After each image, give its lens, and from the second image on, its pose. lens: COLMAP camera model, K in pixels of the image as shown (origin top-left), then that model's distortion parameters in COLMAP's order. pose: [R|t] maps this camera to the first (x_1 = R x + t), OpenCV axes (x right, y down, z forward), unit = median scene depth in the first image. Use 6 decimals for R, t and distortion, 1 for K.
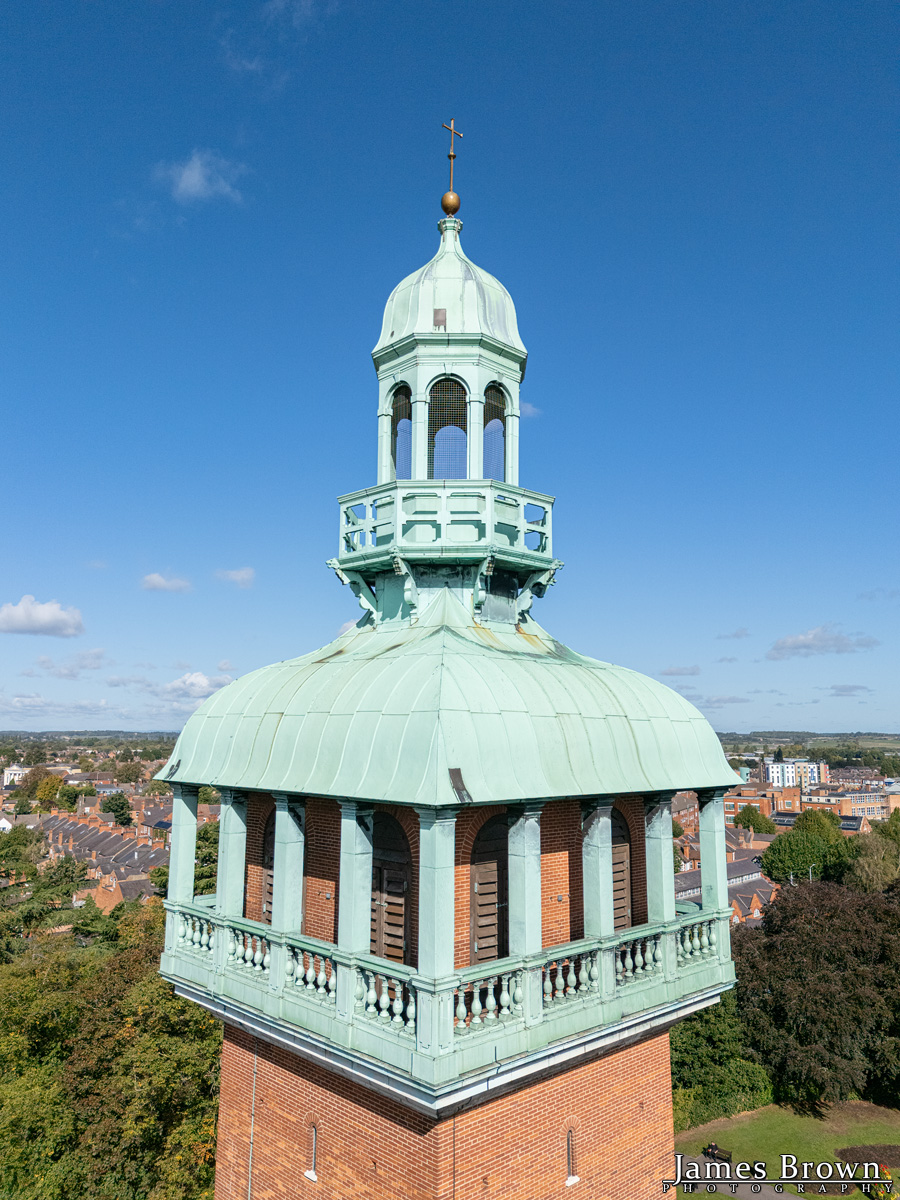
lens RADIAL K [[878.4, 0, 442.3], [0, 878.4, 620.1], [0, 0, 1]] dist [0.110216, -0.128763]
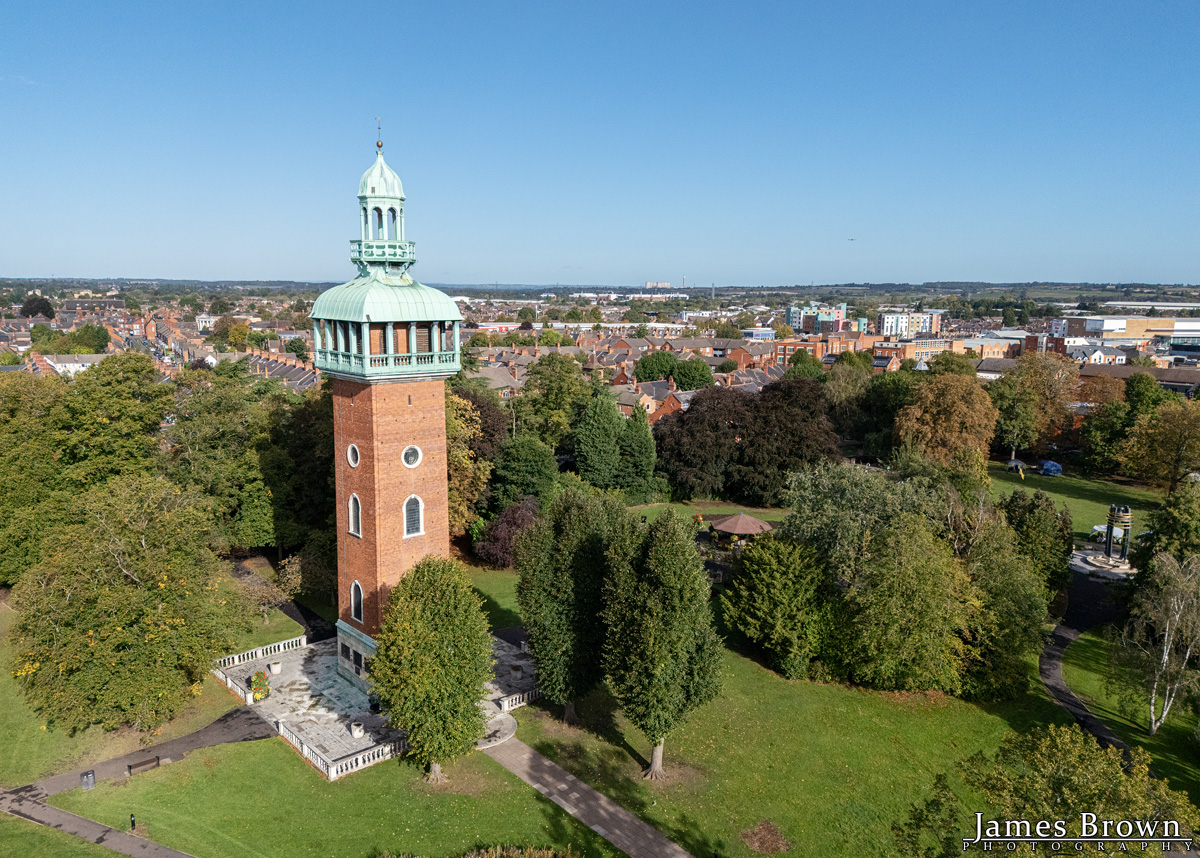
lens RADIAL K [[908.6, 0, 600.7], [0, 908.6, 444.3], [0, 0, 1]] dist [0.095499, -0.149292]
pose [[0.999717, 0.005001, -0.023238, 1.003939], [0.002101, 0.955199, 0.295956, -0.451581], [0.023677, -0.295921, 0.954919, -2.825724]]
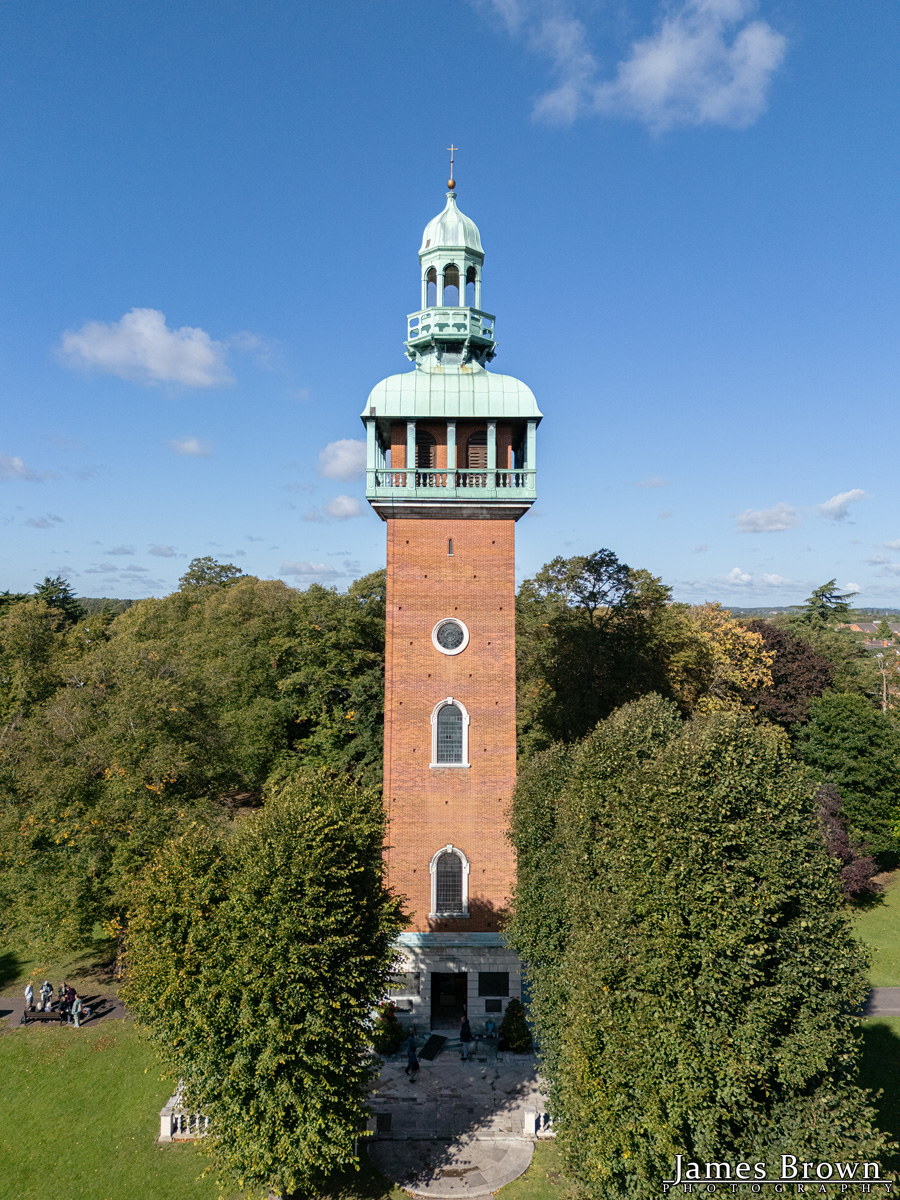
lens RADIAL K [[888.0, 0, 452.6], [0, 888.0, 602.7], [0, 0, 1]] dist [0.107837, -0.134011]
pose [[0.732166, -0.011290, -0.681033, 1.727920], [0.088817, 0.992908, 0.079026, 0.458130], [0.675311, -0.118347, 0.727976, -0.893905]]
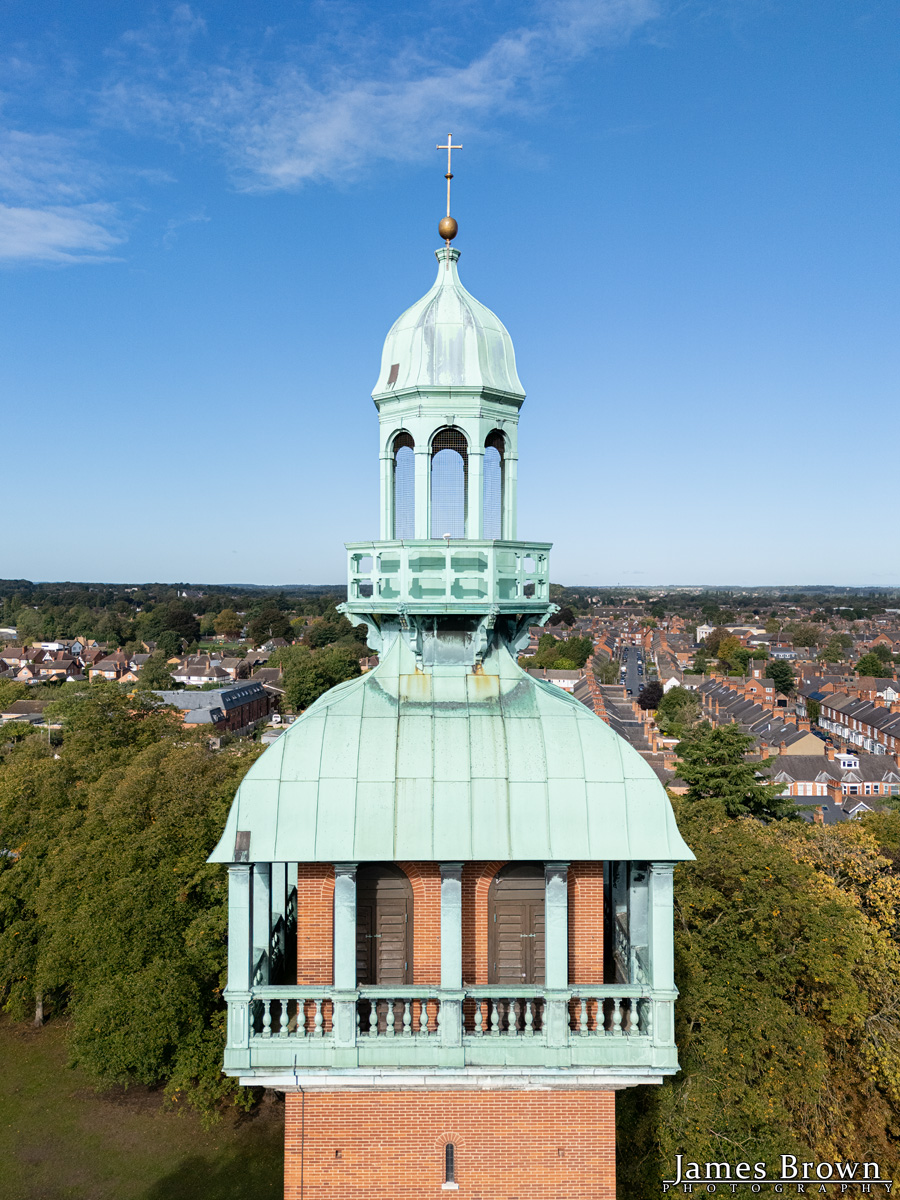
lens RADIAL K [[888.0, 0, 452.6], [0, 888.0, 602.7], [0, 0, 1]] dist [0.107837, -0.134011]
pose [[0.729758, 0.004652, -0.683689, 0.760964], [0.094374, 0.989719, 0.107468, -0.178302], [0.677160, -0.142948, 0.721817, 0.243290]]
